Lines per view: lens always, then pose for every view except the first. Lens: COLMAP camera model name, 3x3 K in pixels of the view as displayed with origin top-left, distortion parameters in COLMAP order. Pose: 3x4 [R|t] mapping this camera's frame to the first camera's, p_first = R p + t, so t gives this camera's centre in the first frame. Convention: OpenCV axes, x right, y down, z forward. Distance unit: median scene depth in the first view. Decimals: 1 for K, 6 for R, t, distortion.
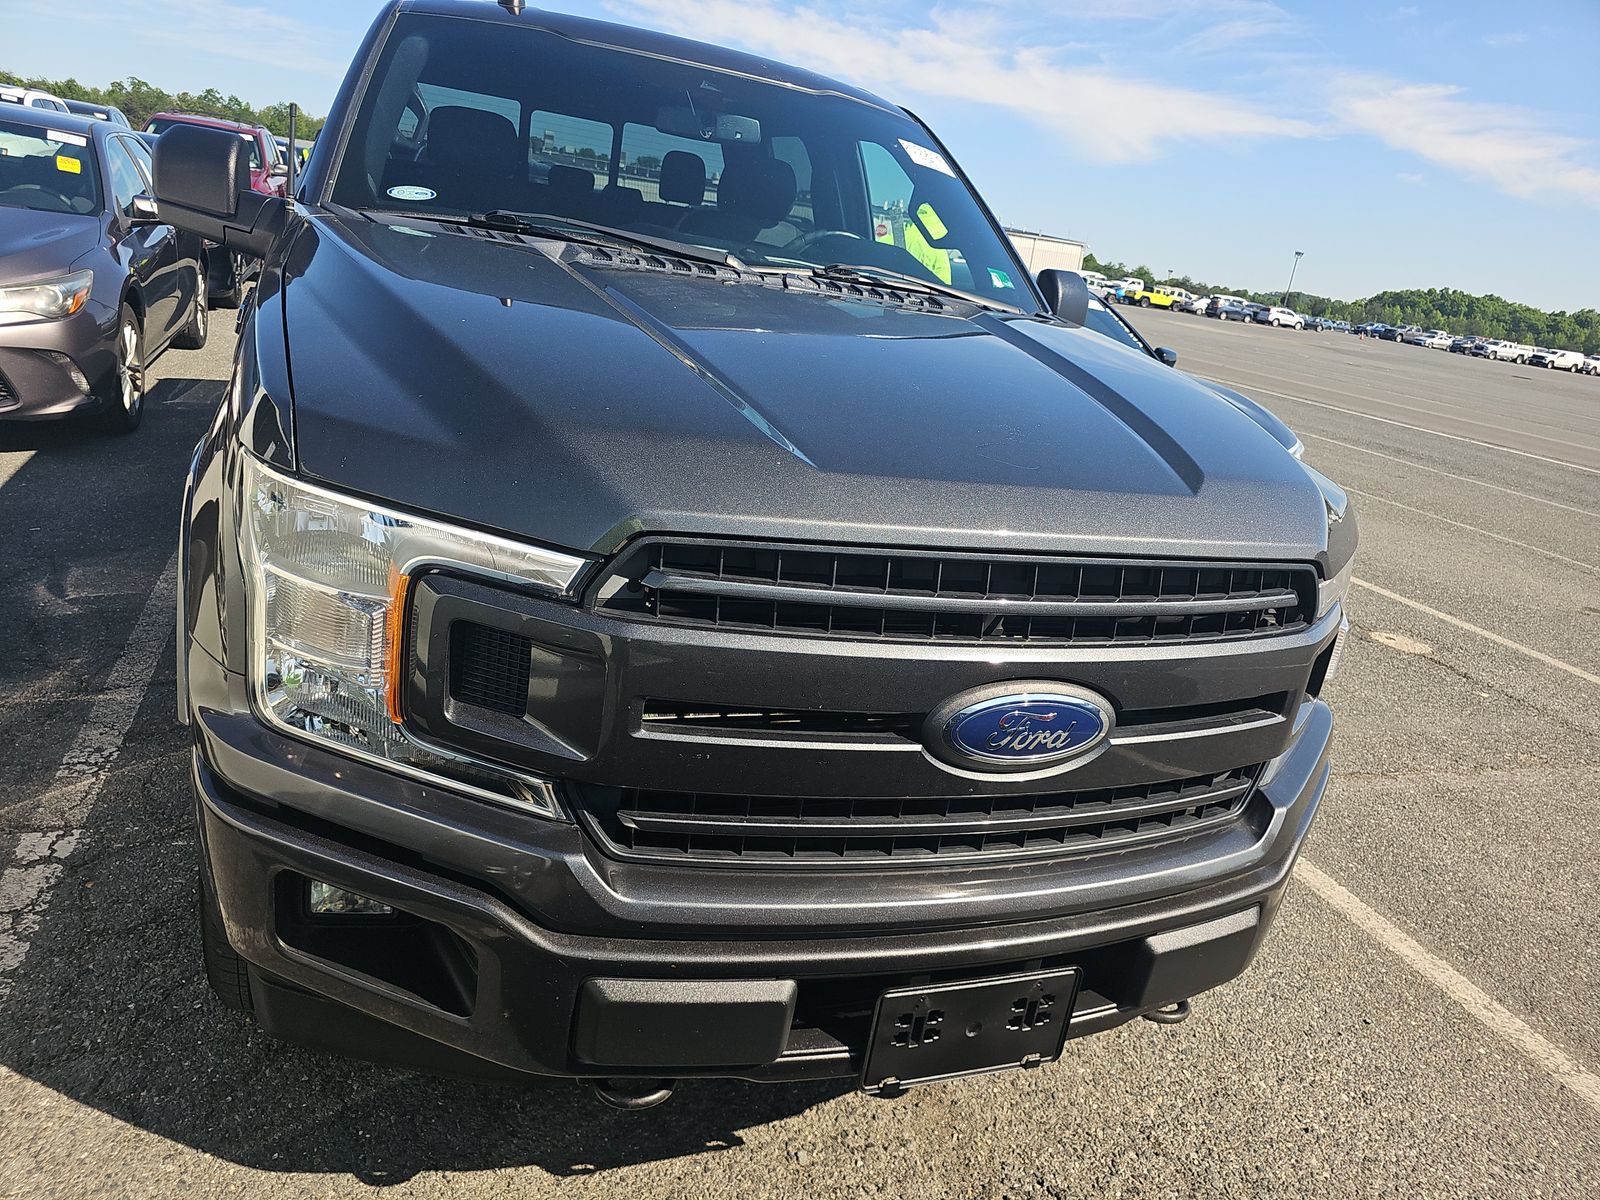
lens RADIAL K [[1067.0, 0, 785.5], [0, 1067.0, 599.8], [0, 0, 1]] dist [0.062365, -0.063337]
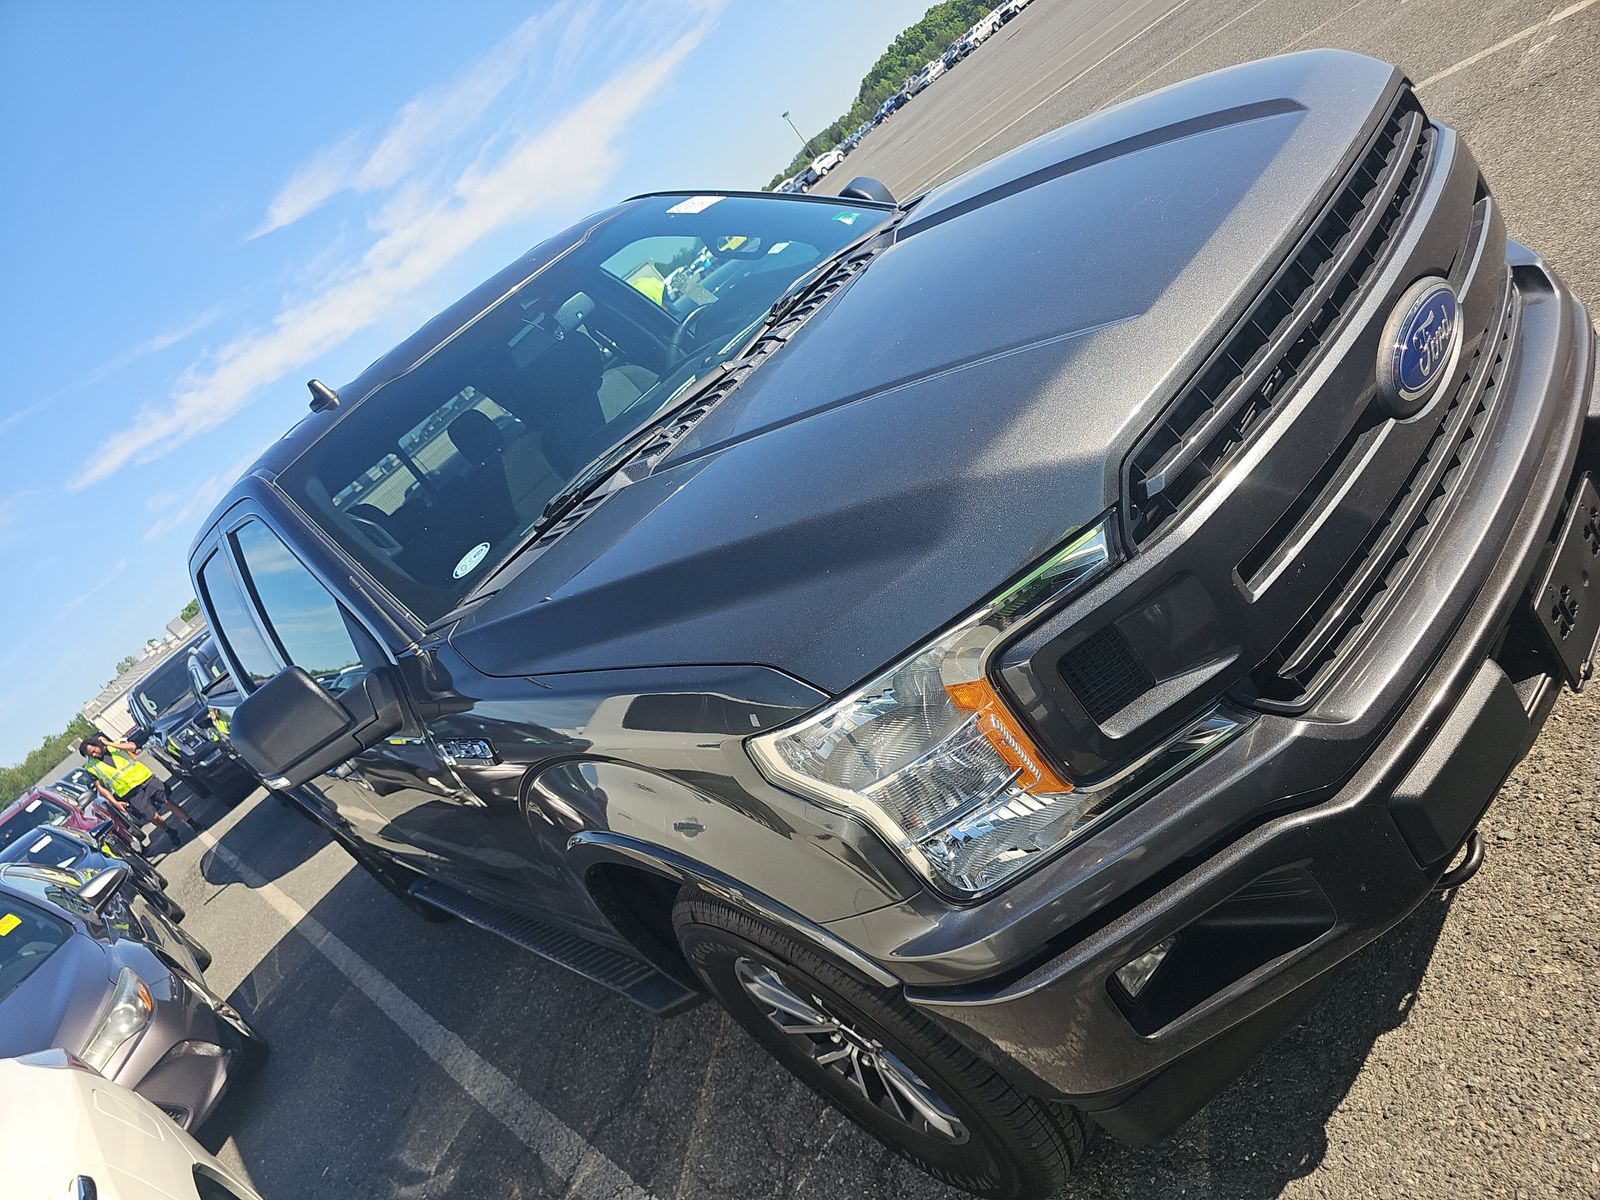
lens RADIAL K [[1067.0, 0, 785.5], [0, 1067.0, 599.8], [0, 0, 1]] dist [0.062365, -0.063337]
pose [[0.637133, -0.764438, 0.098468, -0.349499], [0.769311, 0.638542, -0.020600, -0.130644], [-0.047129, 0.088877, 0.994927, -0.010173]]
